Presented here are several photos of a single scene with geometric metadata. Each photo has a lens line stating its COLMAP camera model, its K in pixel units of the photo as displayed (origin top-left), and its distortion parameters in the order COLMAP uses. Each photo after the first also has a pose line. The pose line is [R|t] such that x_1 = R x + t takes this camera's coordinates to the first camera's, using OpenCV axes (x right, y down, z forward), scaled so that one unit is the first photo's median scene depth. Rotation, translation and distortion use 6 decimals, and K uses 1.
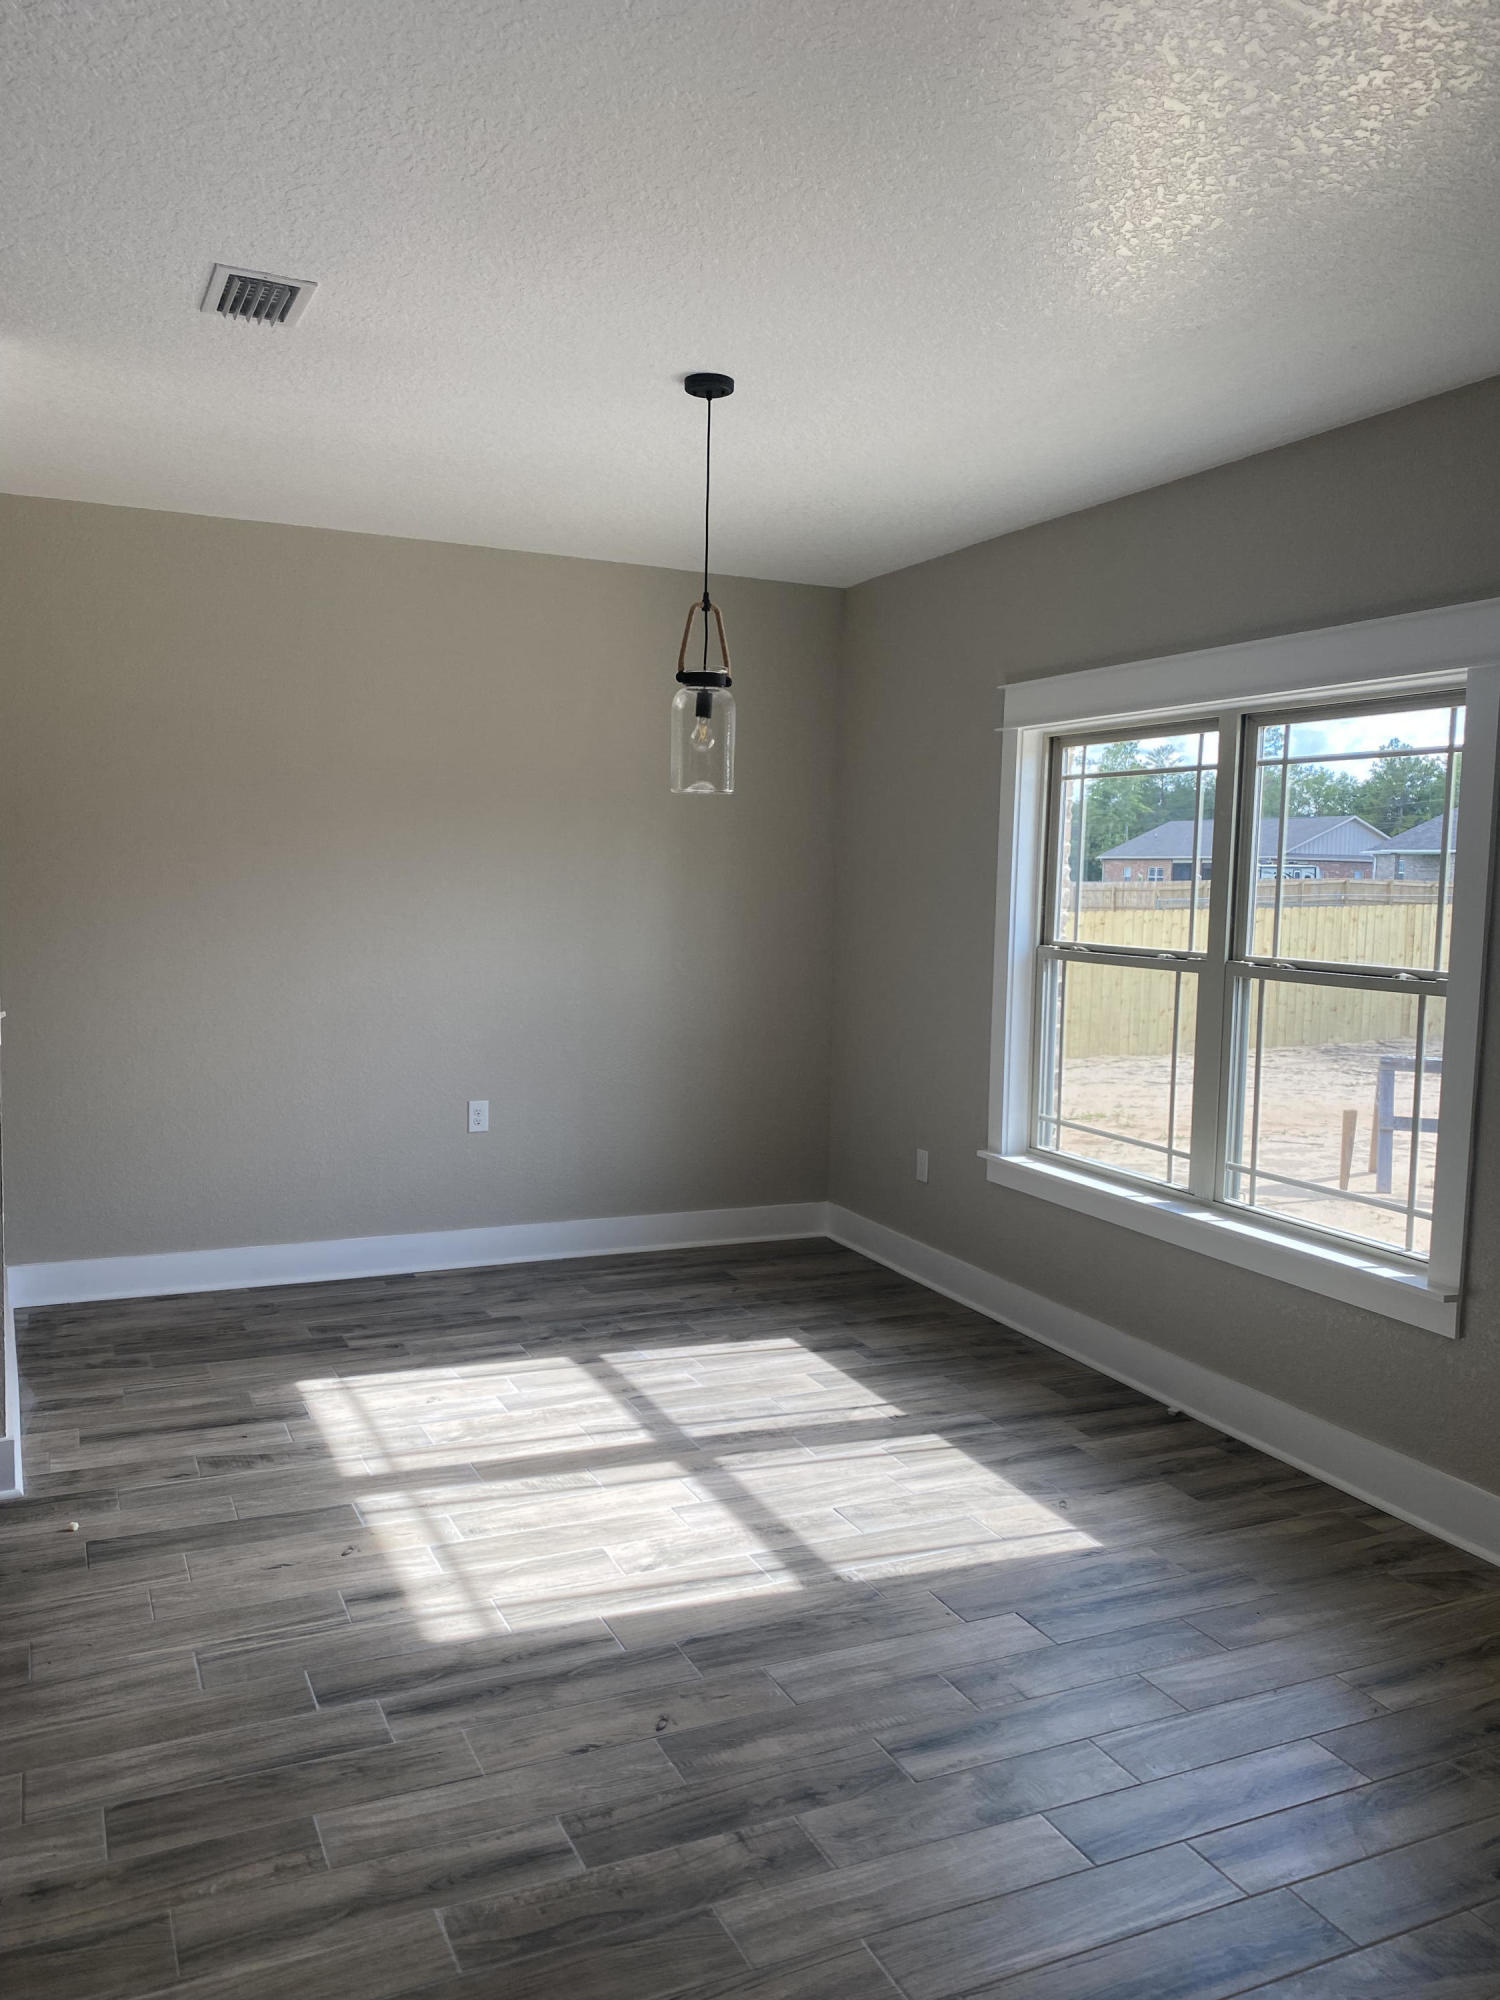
lens RADIAL K [[1521.0, 0, 755.4], [0, 1521.0, 1009.9], [0, 0, 1]] dist [0.019591, -0.025008]
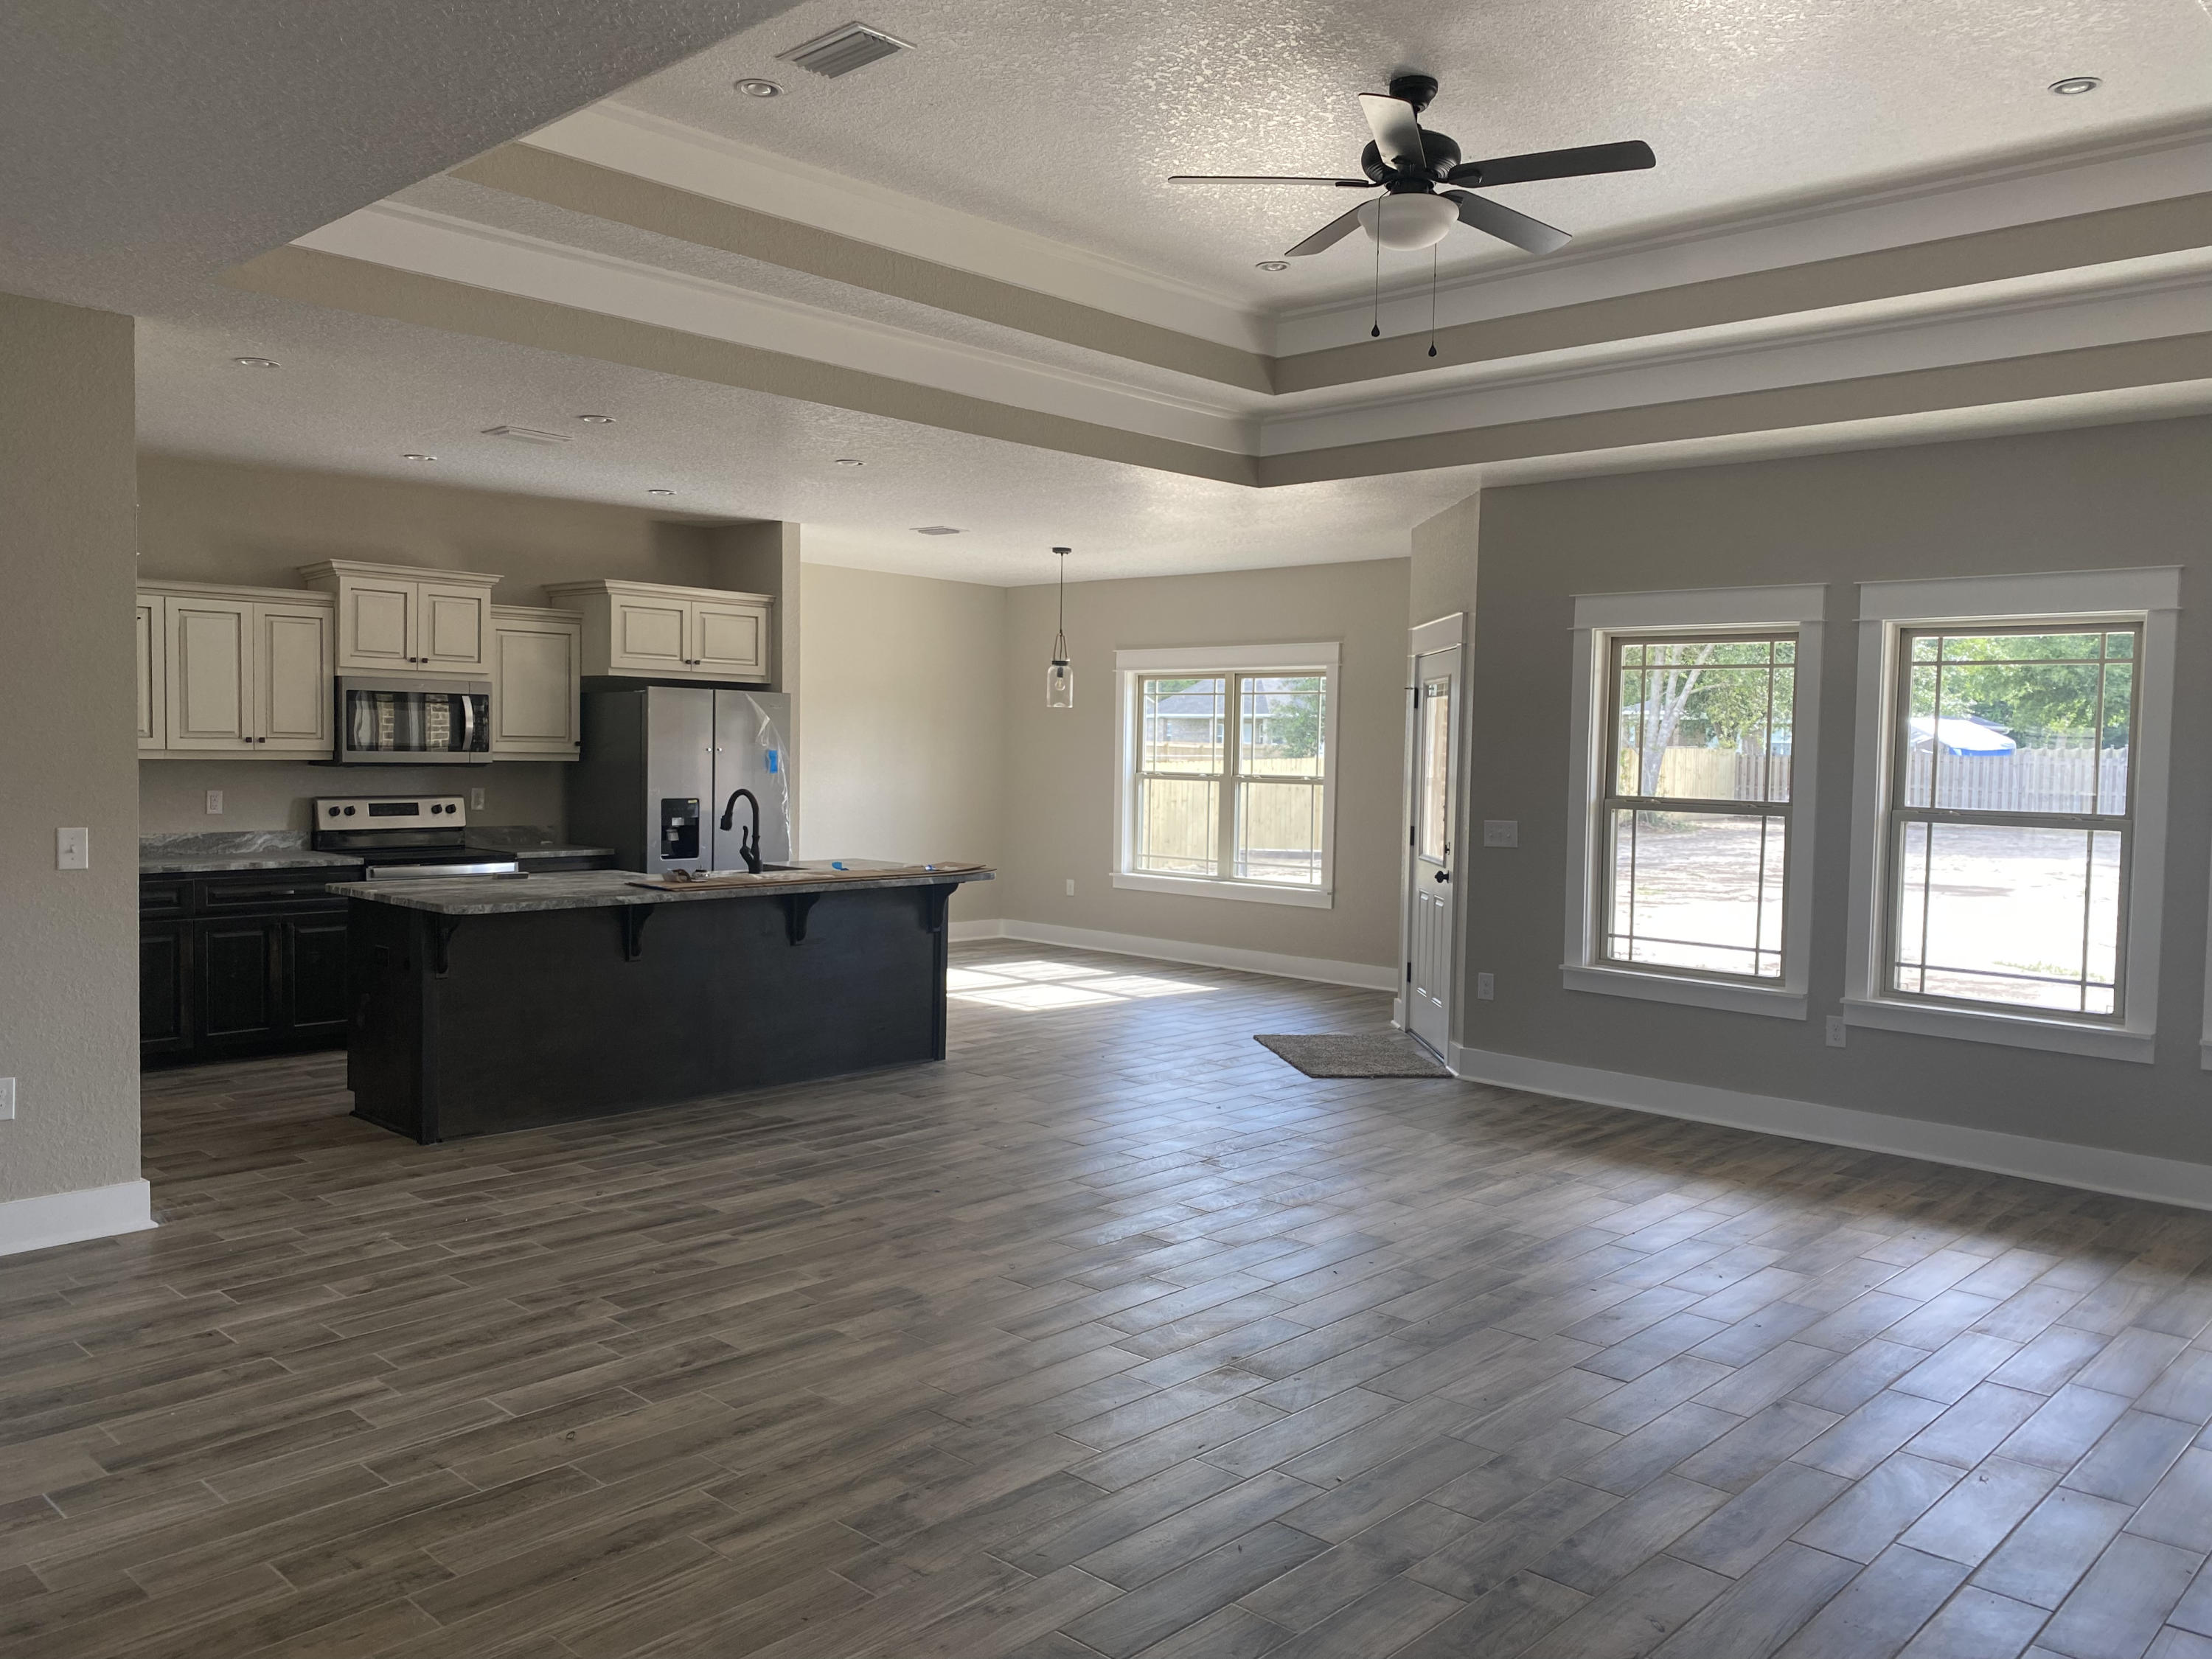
lens RADIAL K [[1682.2, 0, 1116.2], [0, 1682.2, 828.1], [0, 0, 1]] dist [0.019591, -0.025008]
pose [[0.927581, -0.018871, 0.373146, -0.992979], [0.031415, 0.999126, -0.027565, 0.136420], [-0.372299, 0.037291, 0.927363, -1.612511]]
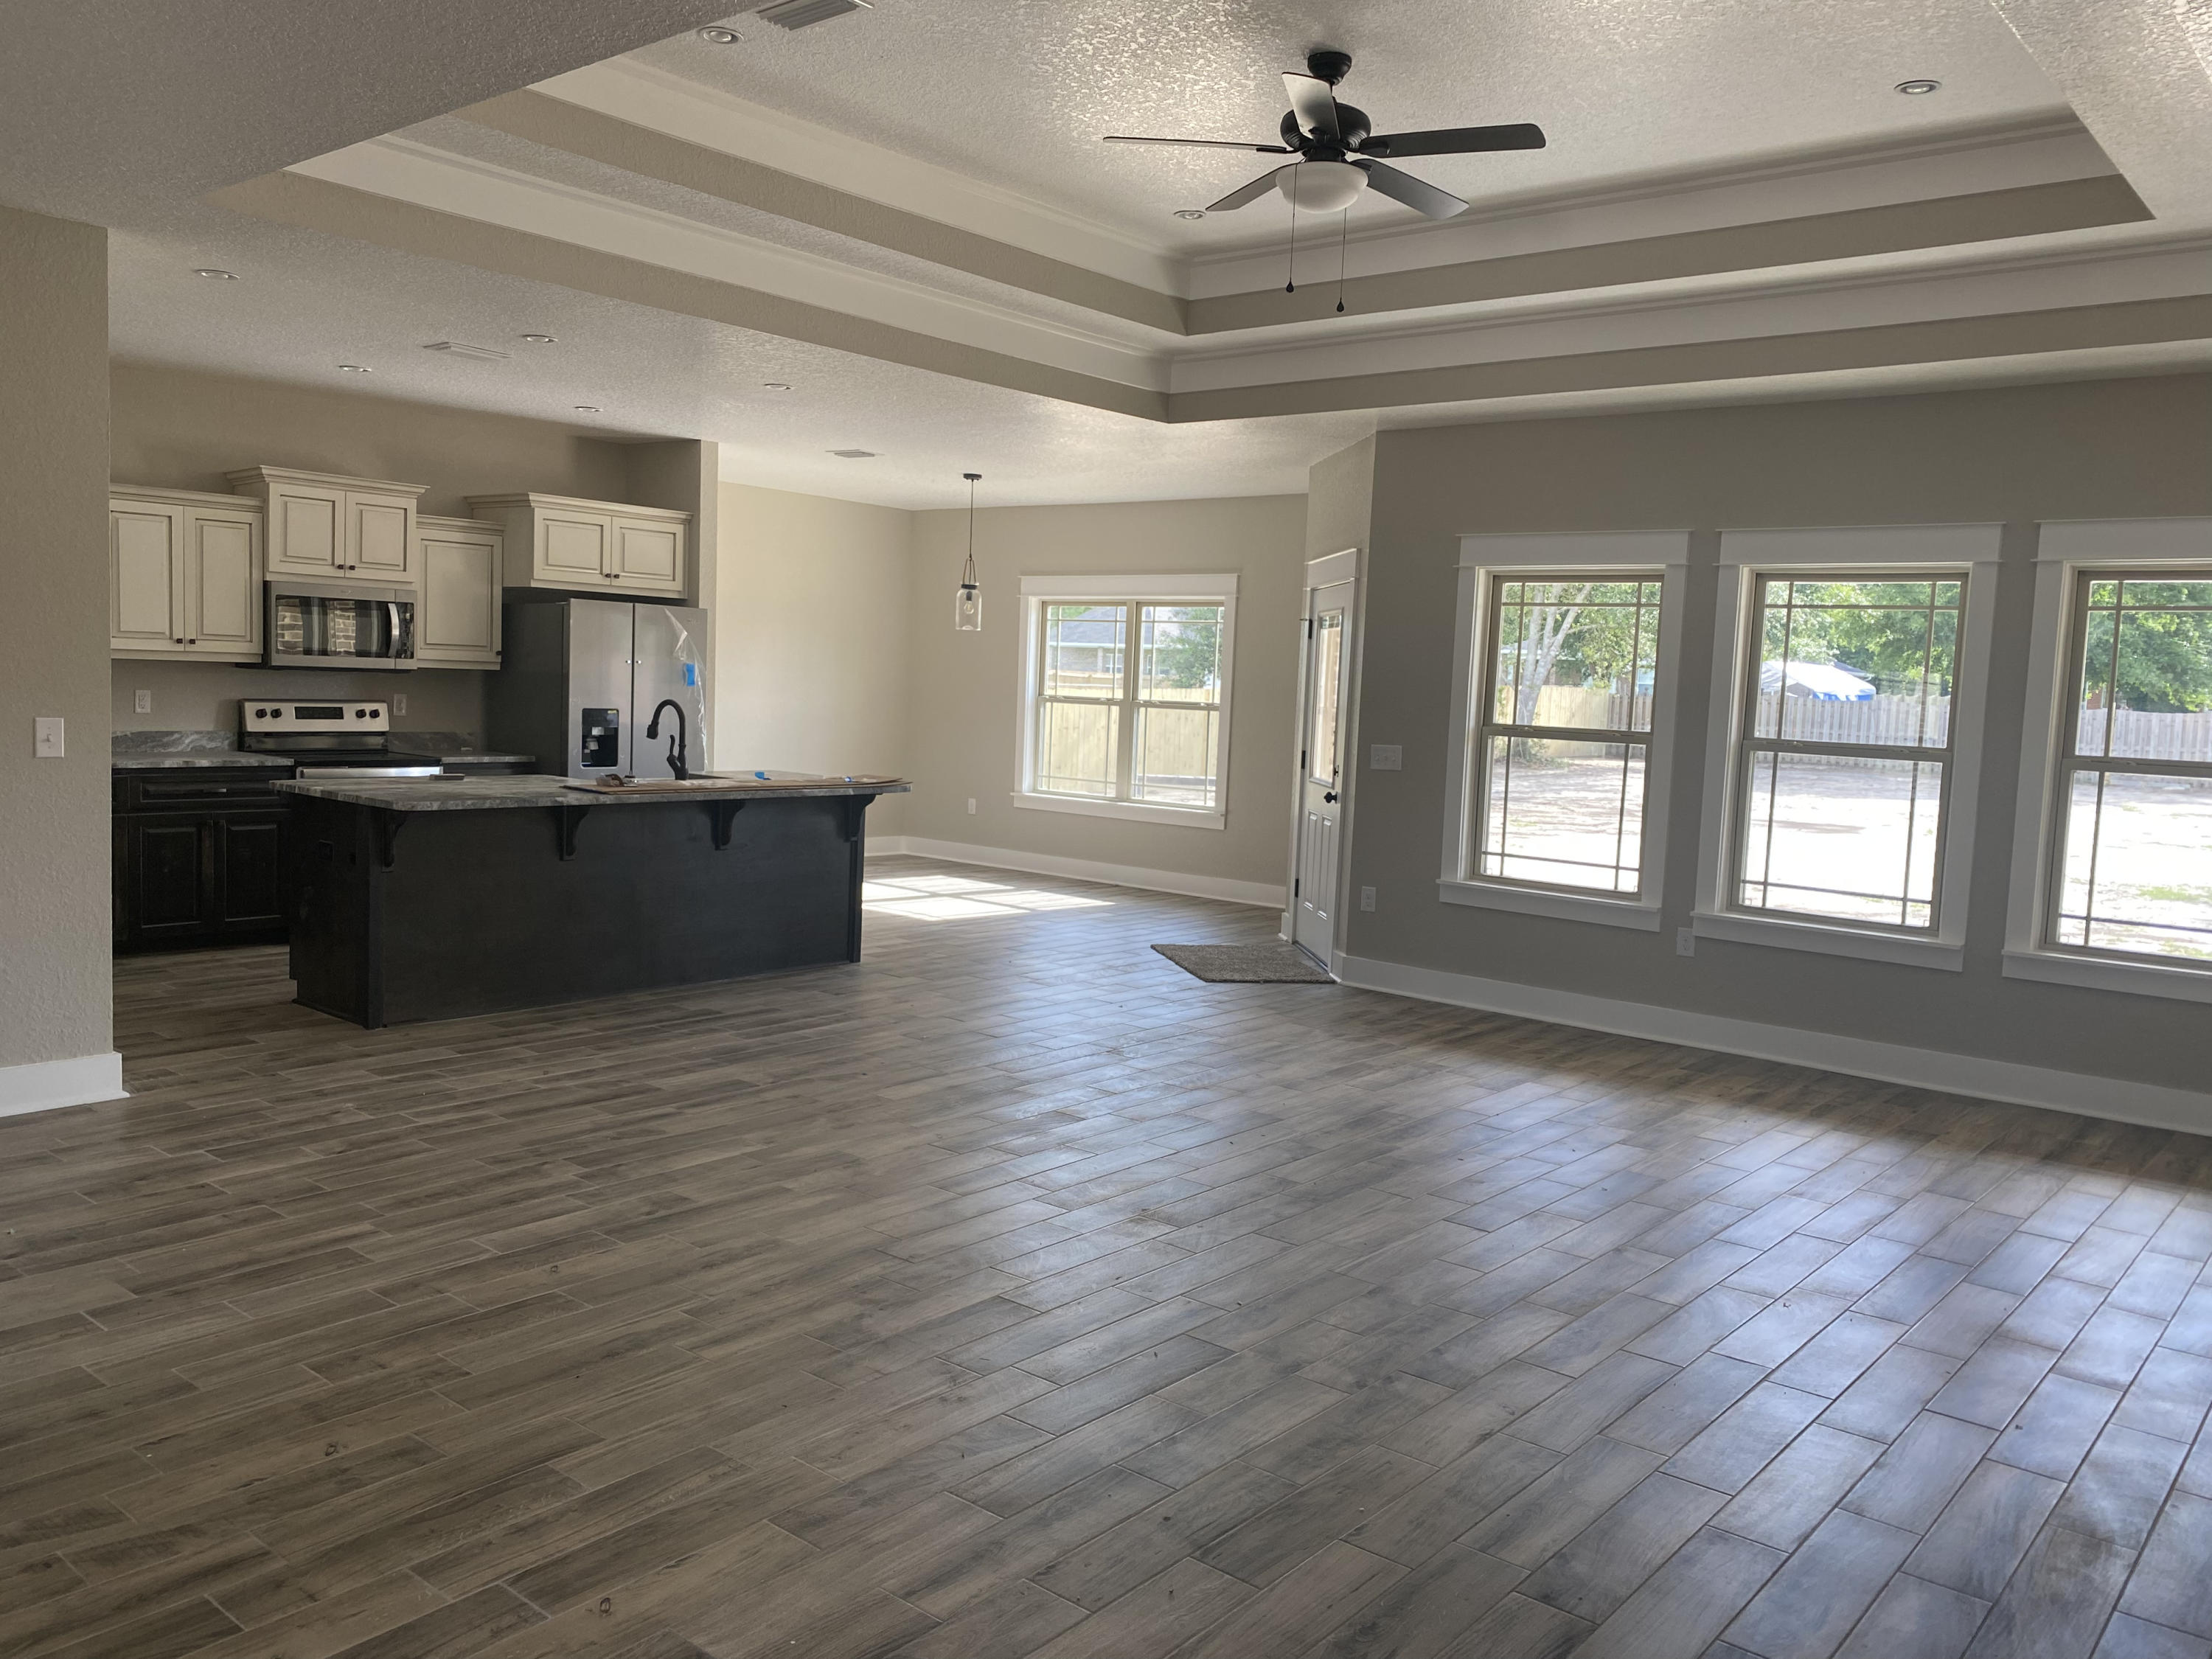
lens RADIAL K [[1682.2, 0, 1095.9], [0, 1682.2, 821.2], [0, 0, 1]] dist [0.019591, -0.025008]
pose [[0.904814, -0.017104, 0.425463, -1.072795], [0.013396, 0.999842, 0.011704, 0.154939], [-0.425596, -0.004891, 0.904900, -1.711583]]
